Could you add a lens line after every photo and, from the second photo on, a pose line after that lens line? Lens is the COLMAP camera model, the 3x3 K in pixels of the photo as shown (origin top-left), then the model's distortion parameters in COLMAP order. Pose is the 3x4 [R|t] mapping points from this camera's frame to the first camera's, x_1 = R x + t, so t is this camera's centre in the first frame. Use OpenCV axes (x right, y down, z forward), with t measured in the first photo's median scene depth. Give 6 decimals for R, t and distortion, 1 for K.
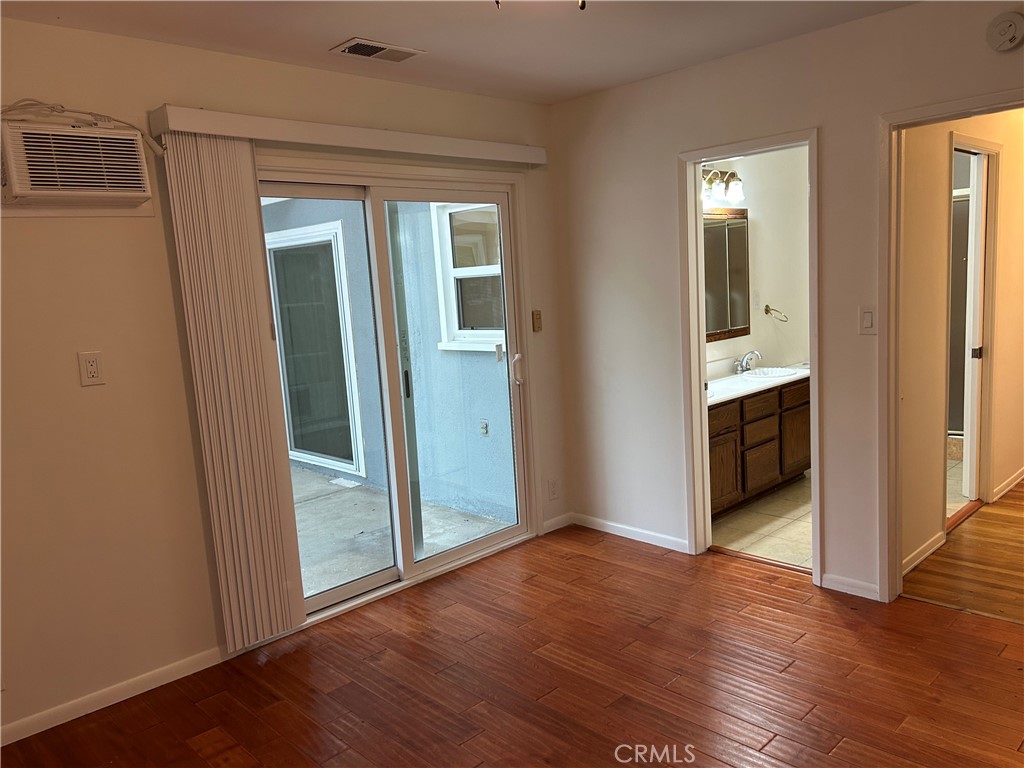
lens RADIAL K [[766.7, 0, 511.6], [0, 766.7, 379.6], [0, 0, 1]] dist [0.013857, -0.038786]
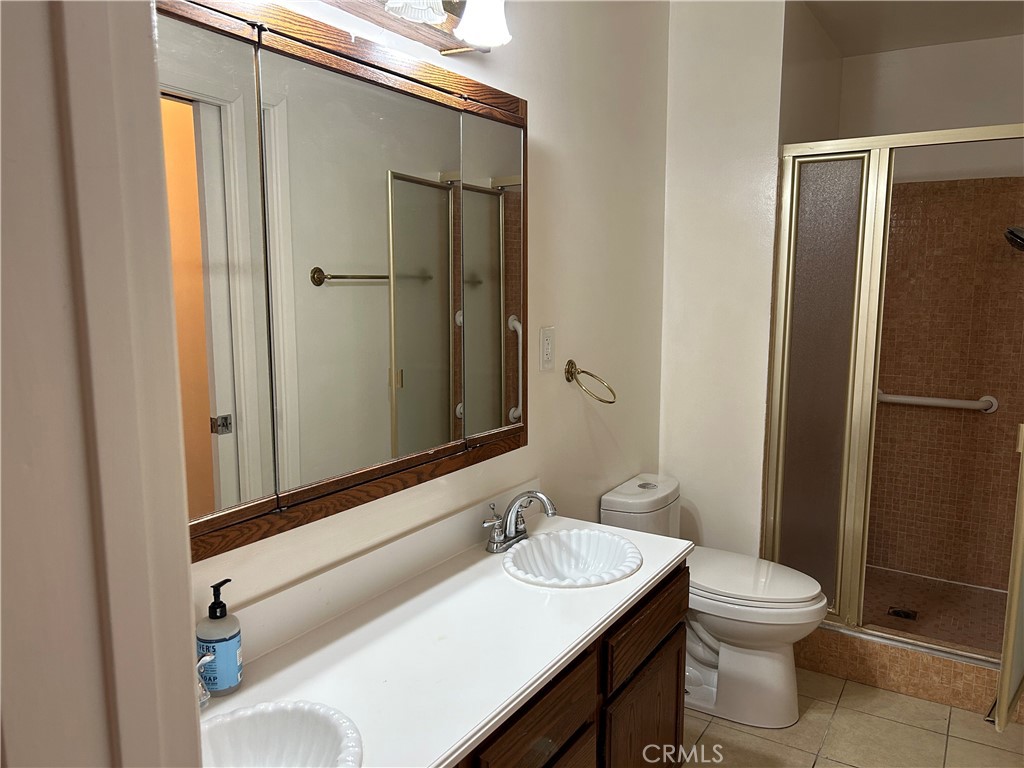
lens RADIAL K [[766.7, 0, 512.0], [0, 766.7, 383.9], [0, 0, 1]] dist [0.013857, -0.038786]
pose [[0.967714, 0.018666, 0.251357, 0.208613], [-0.017388, 0.999822, -0.007304, -0.085175], [-0.251449, 0.002697, 0.967867, 0.638714]]
